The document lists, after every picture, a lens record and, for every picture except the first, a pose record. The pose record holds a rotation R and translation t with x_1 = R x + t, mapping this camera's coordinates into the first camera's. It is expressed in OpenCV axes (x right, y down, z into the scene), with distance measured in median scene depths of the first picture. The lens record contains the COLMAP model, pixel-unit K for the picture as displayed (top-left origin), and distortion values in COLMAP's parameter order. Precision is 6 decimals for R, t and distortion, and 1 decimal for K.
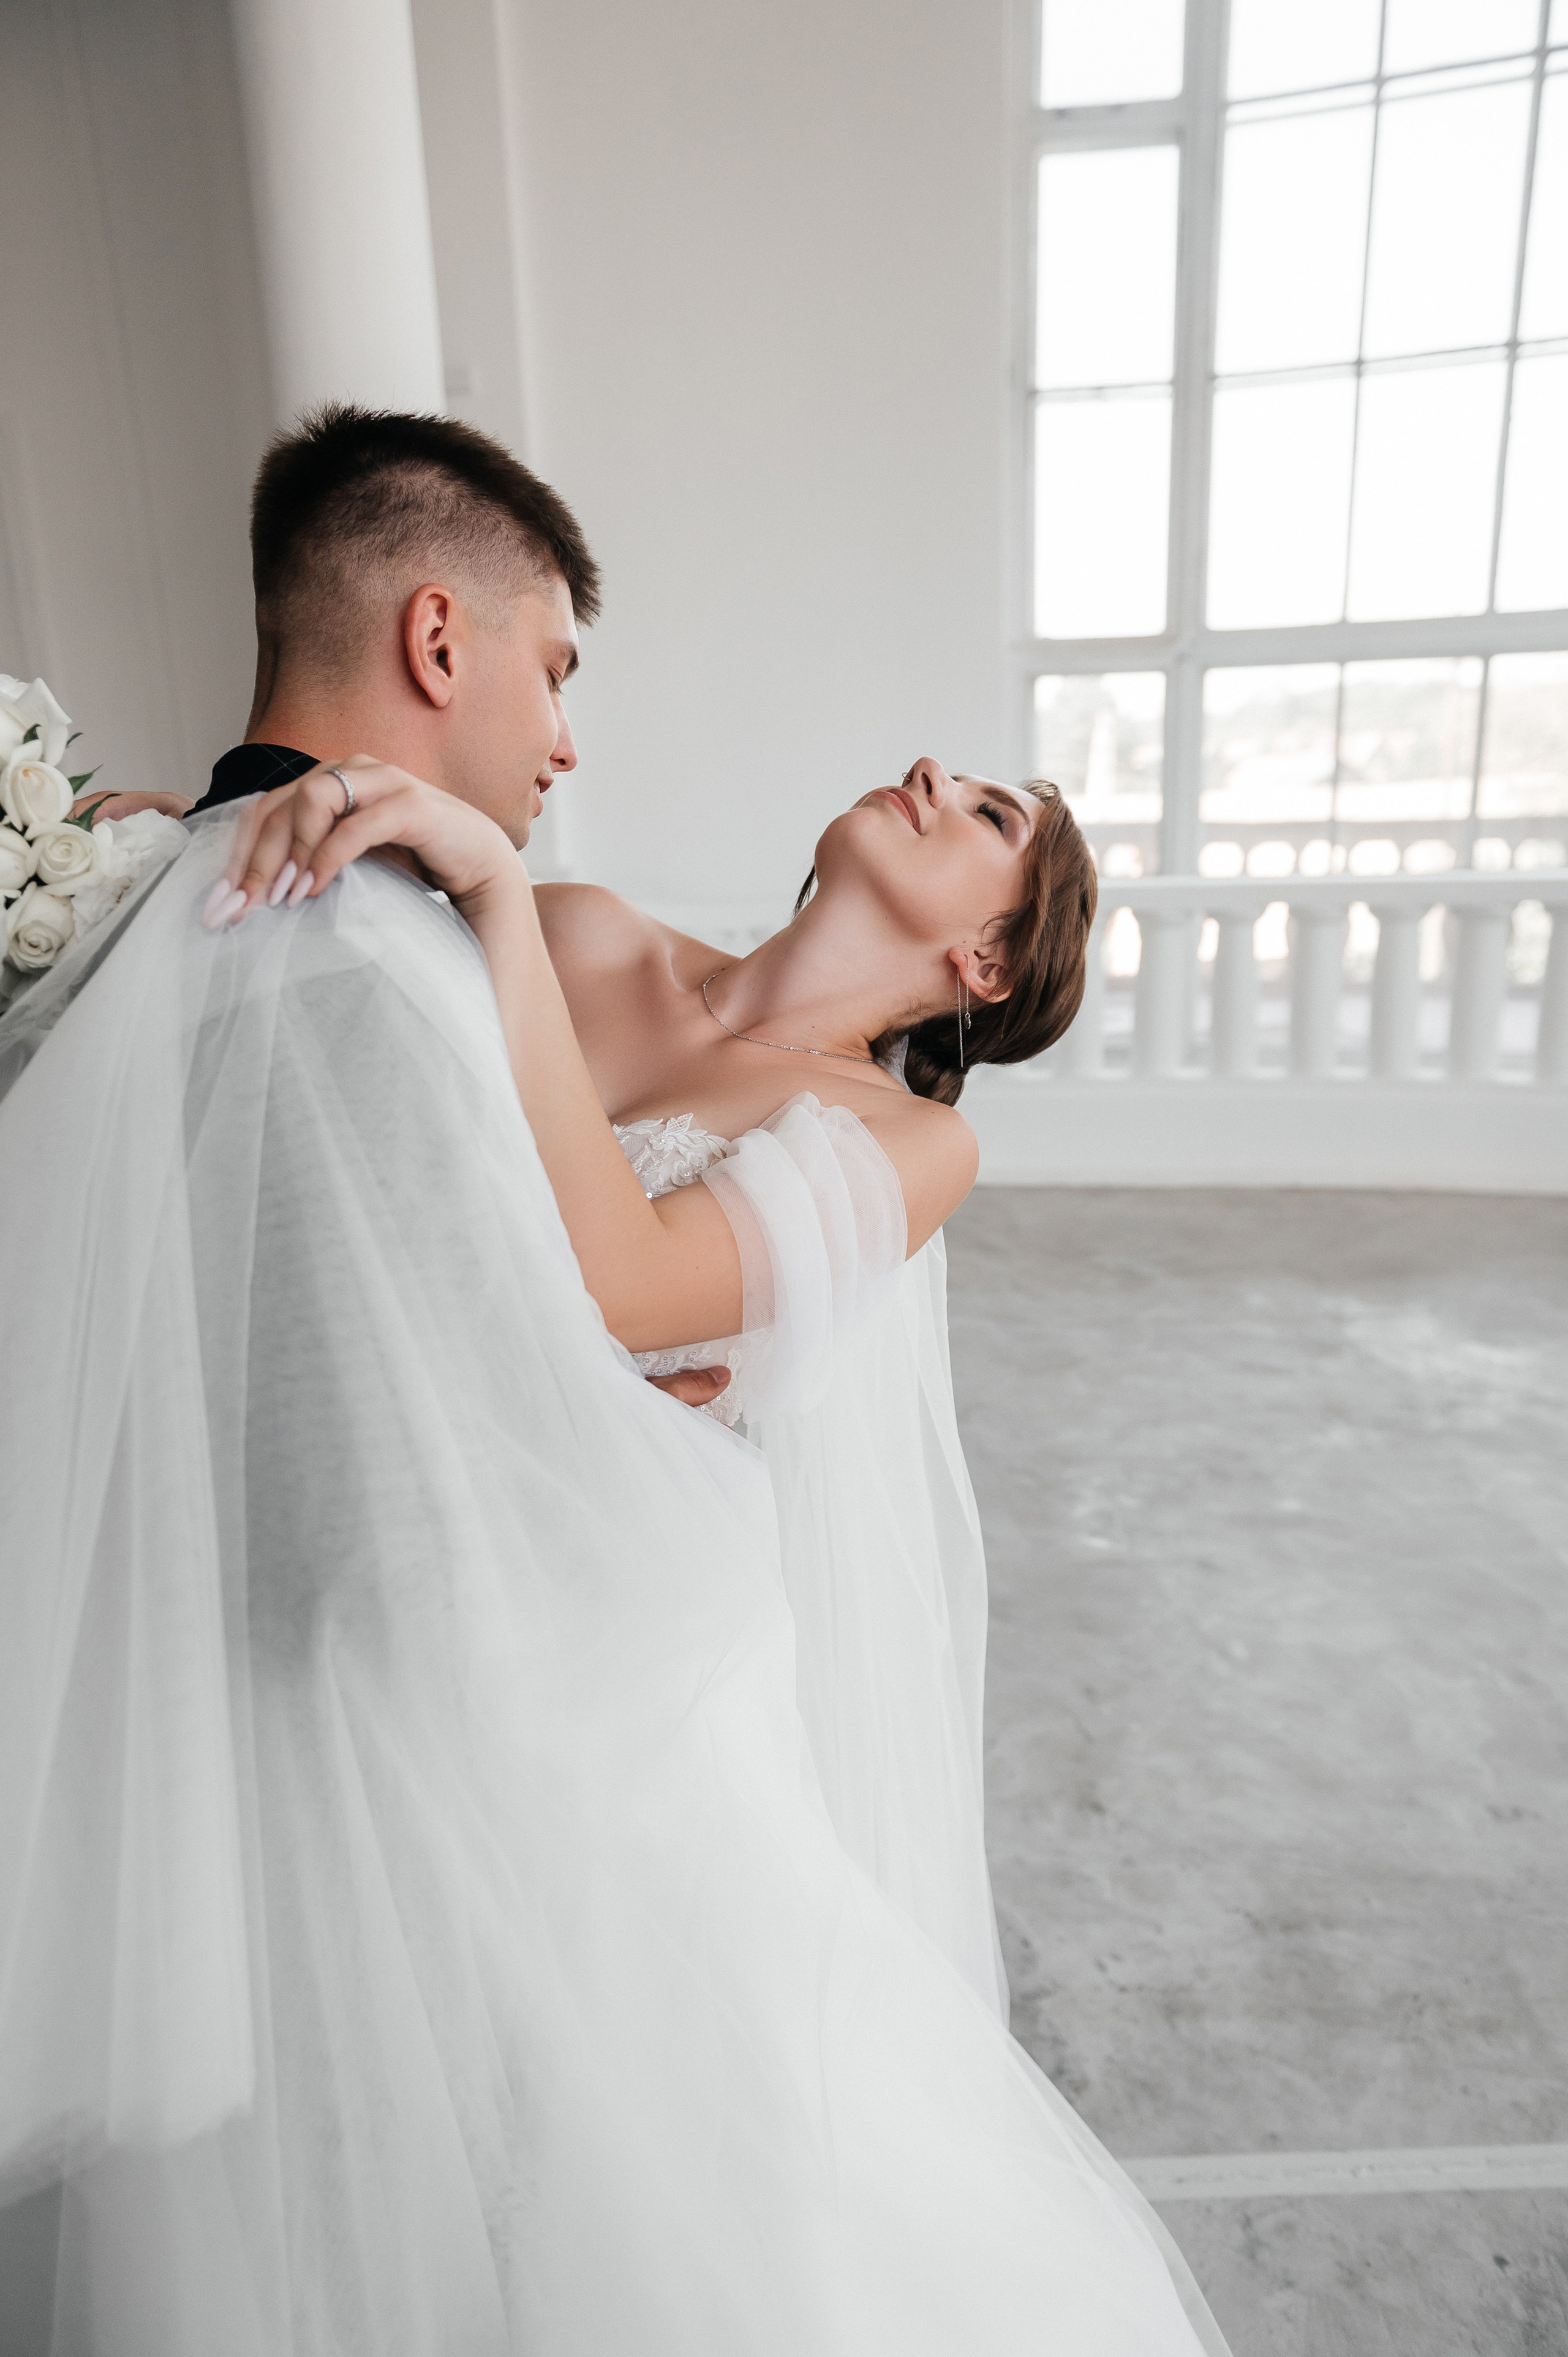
lens RADIAL K [[1597.3, 0, 774.4], [0, 1597.3, 1196.3], [0, 0, 1]] dist [0.023965, 0.004130]
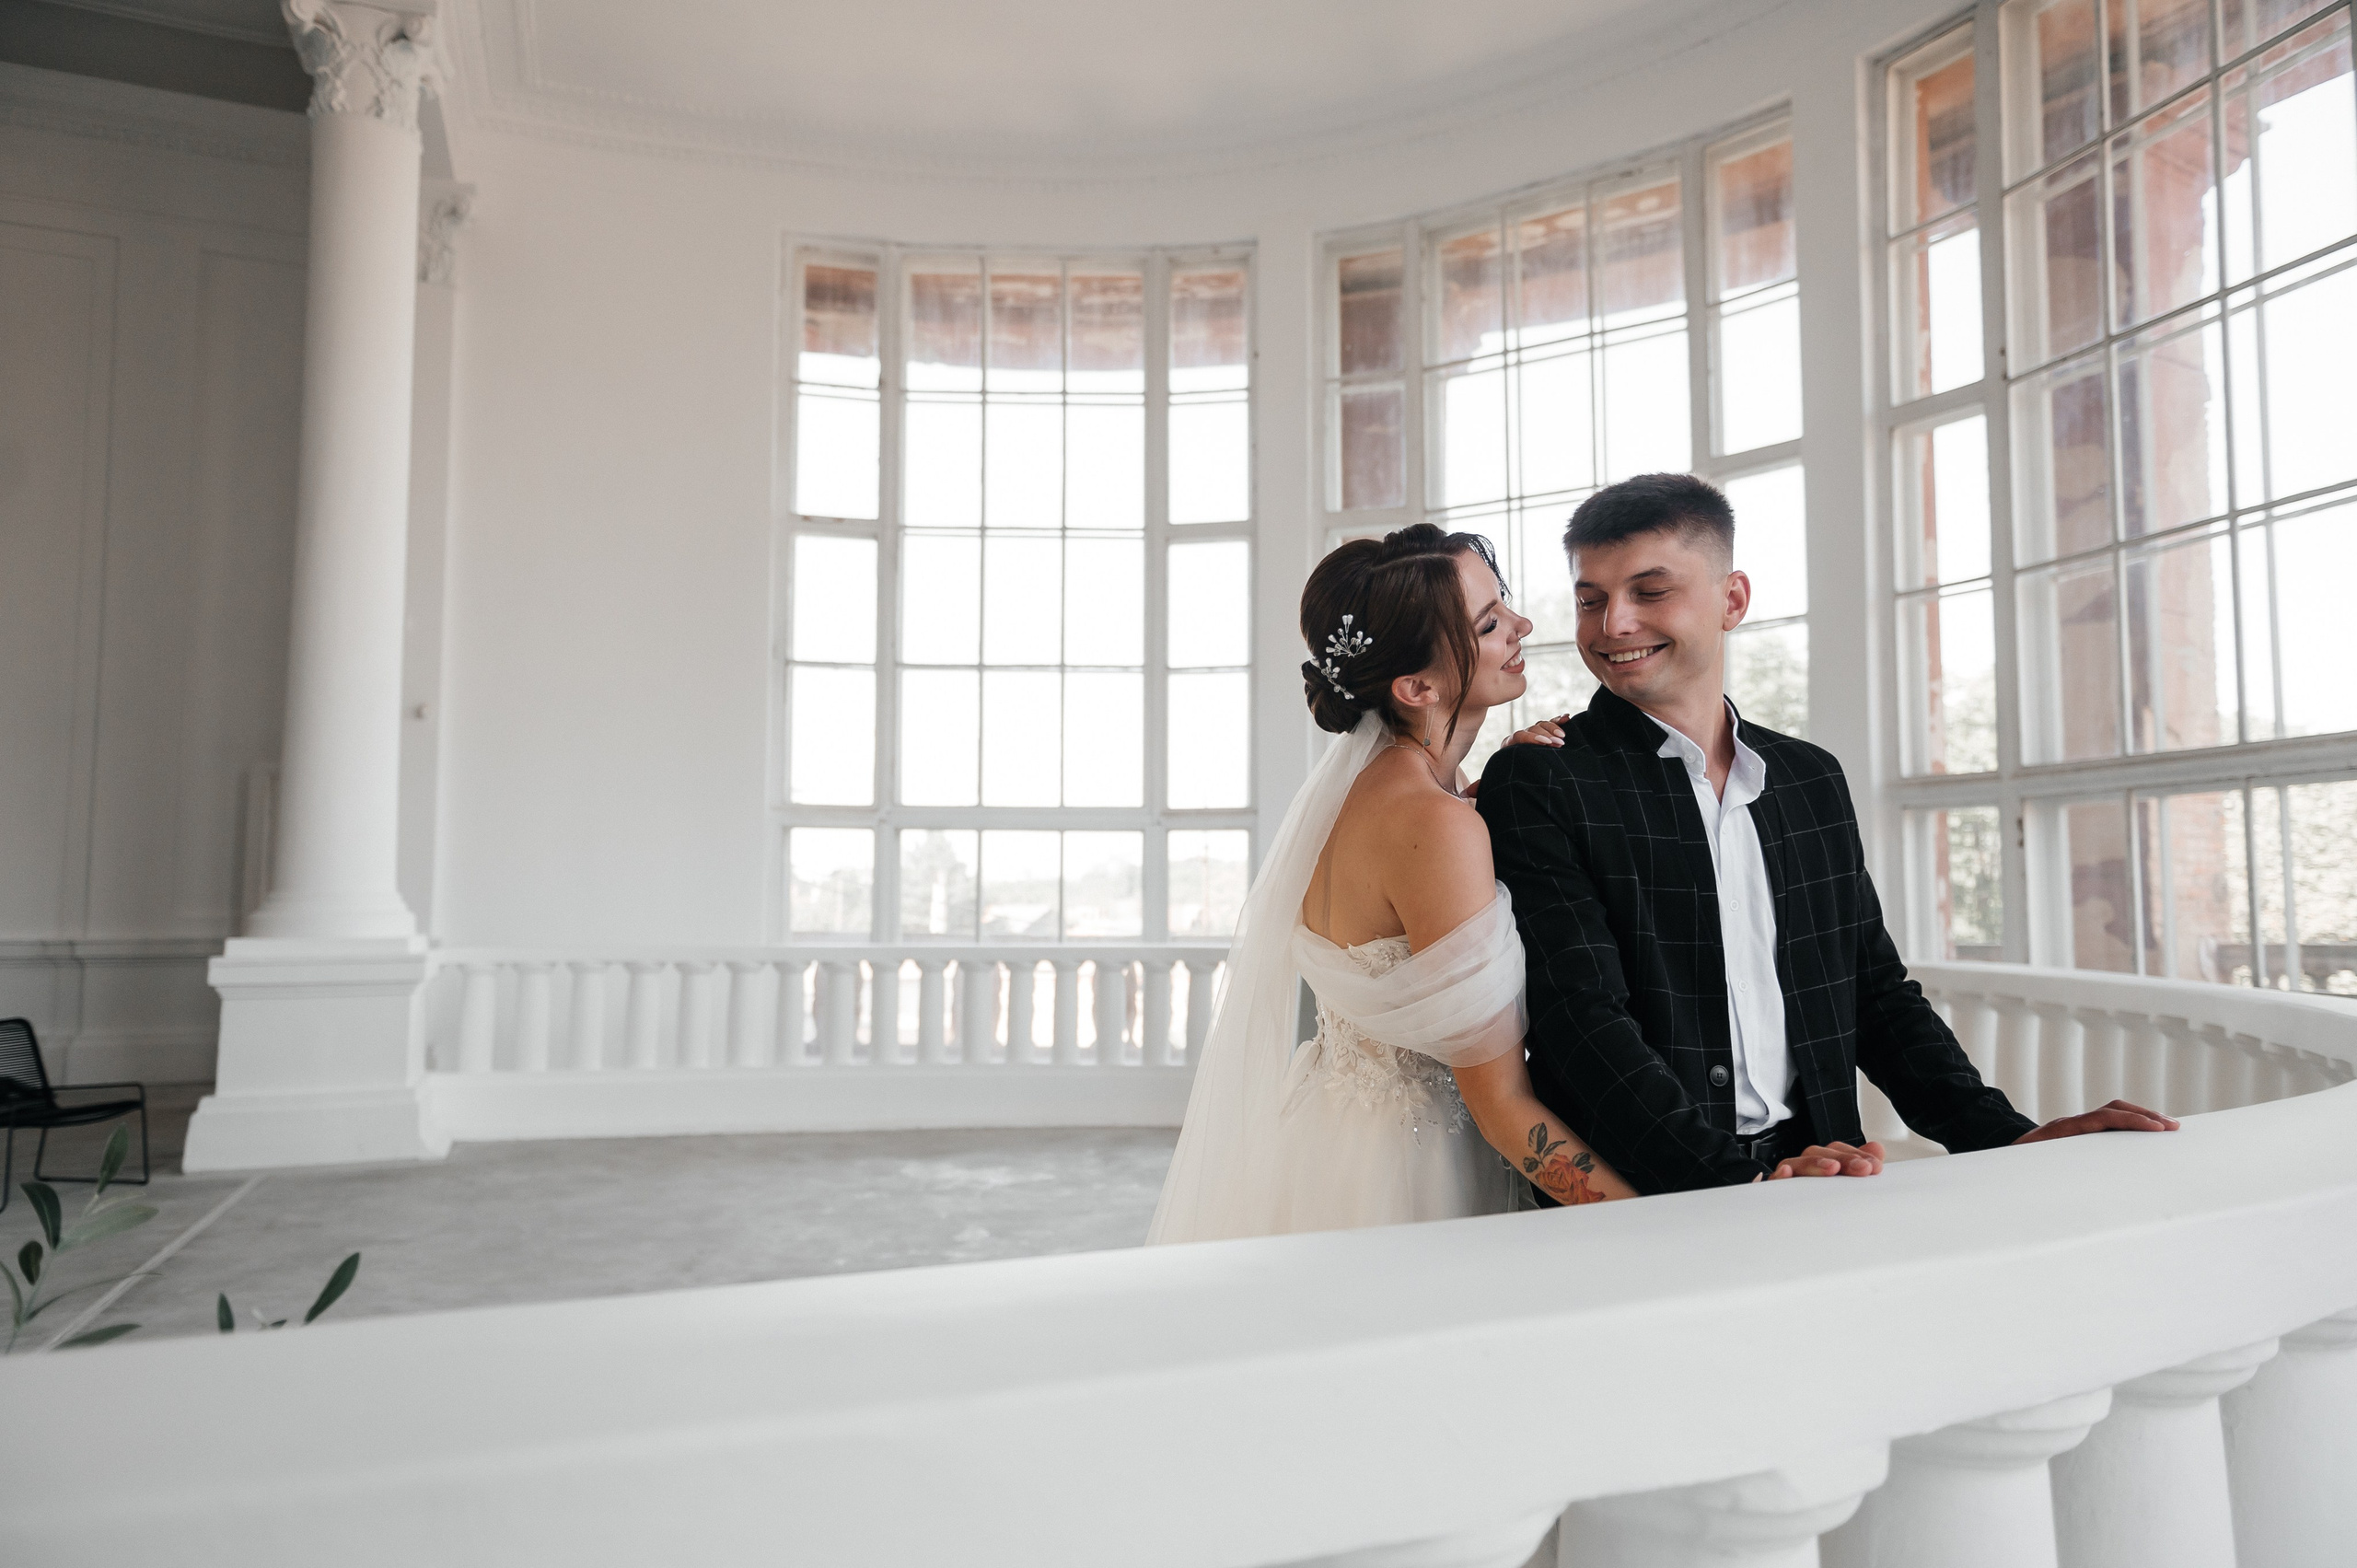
lens RADIAL K [[1597.6, 0, 1211.2], [0, 1597.6, 774.8], [0, 0, 1]] dist [0.023965, 0.004130]
pose [[0.938922, 0.065396, 0.337859, 0.039824], [0.055976, 0.939680, -0.337443, 0.303052], [-0.339547, 0.335744, 0.878626, -0.901829]]
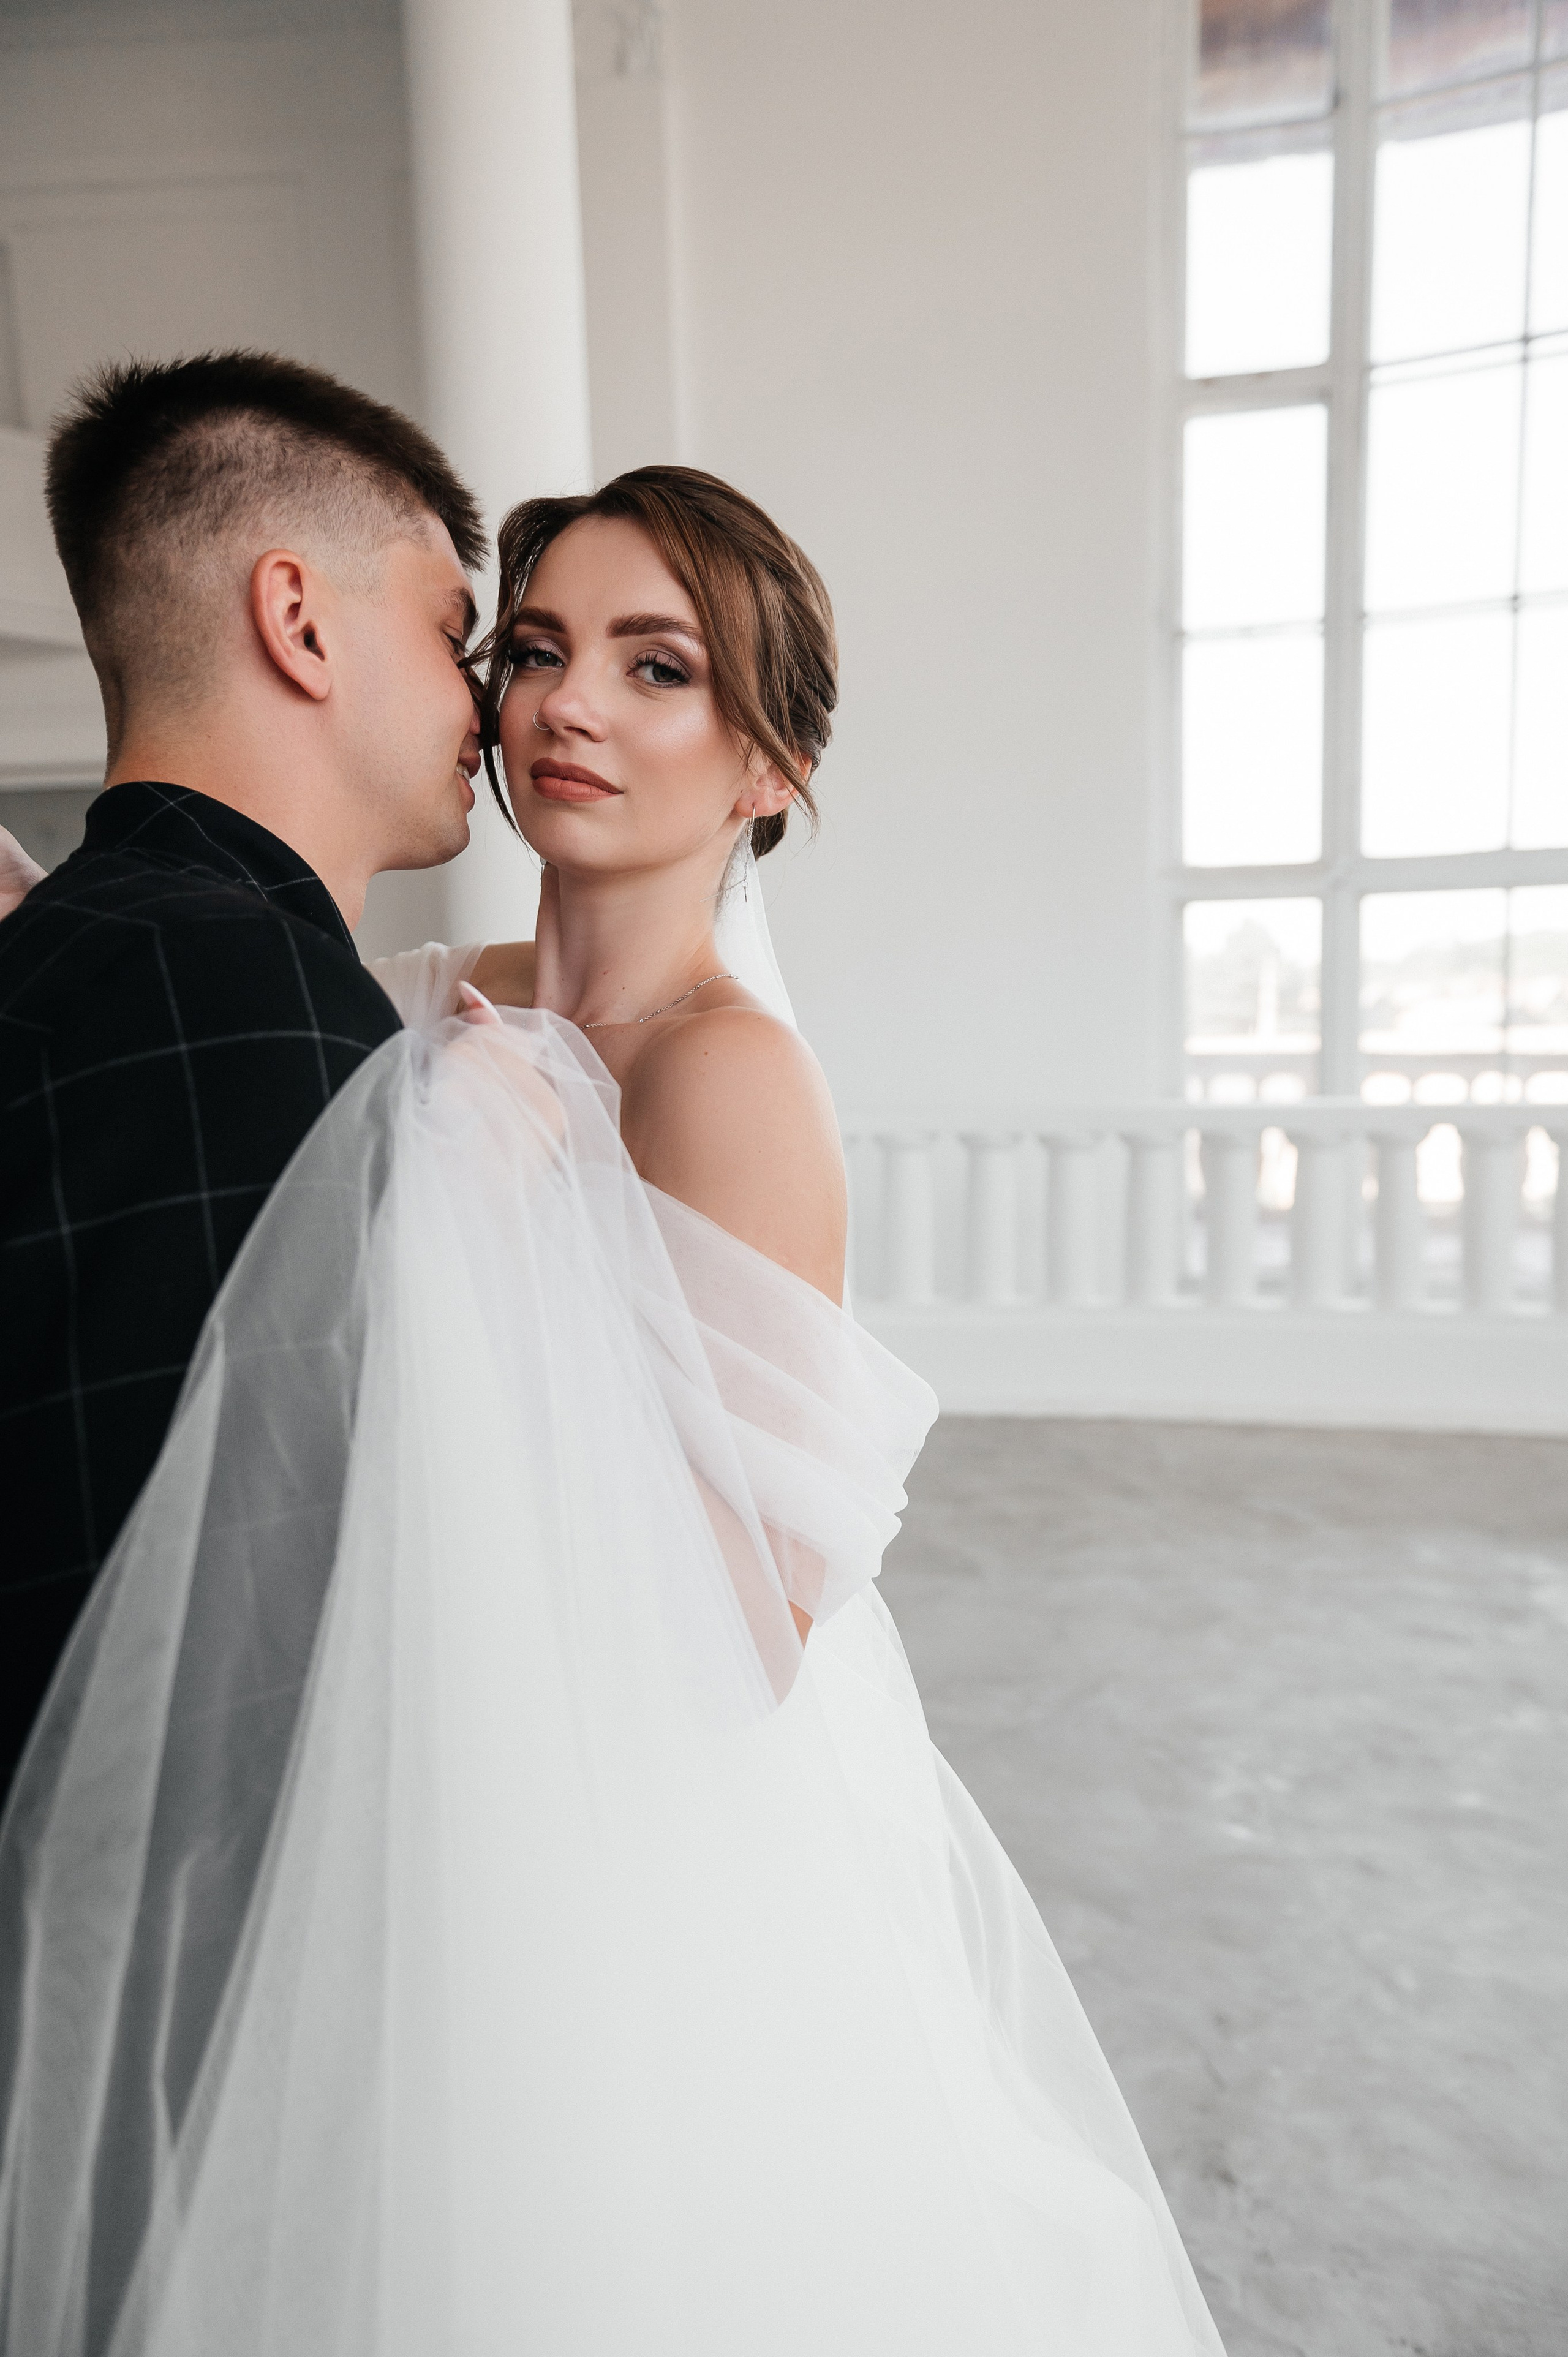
lens RADIAL K [[1597.5, 0, 779.9], [0, 1597.5, 1191.8], [0, 0, 1]] dist [0.023965, 0.004130]
pose [[0.994941, 0.019127, -0.098619, 0.027682], [-0.033455, 0.988757, -0.145744, 0.007635], [0.094723, 0.148306, 0.984395, 0.056703]]
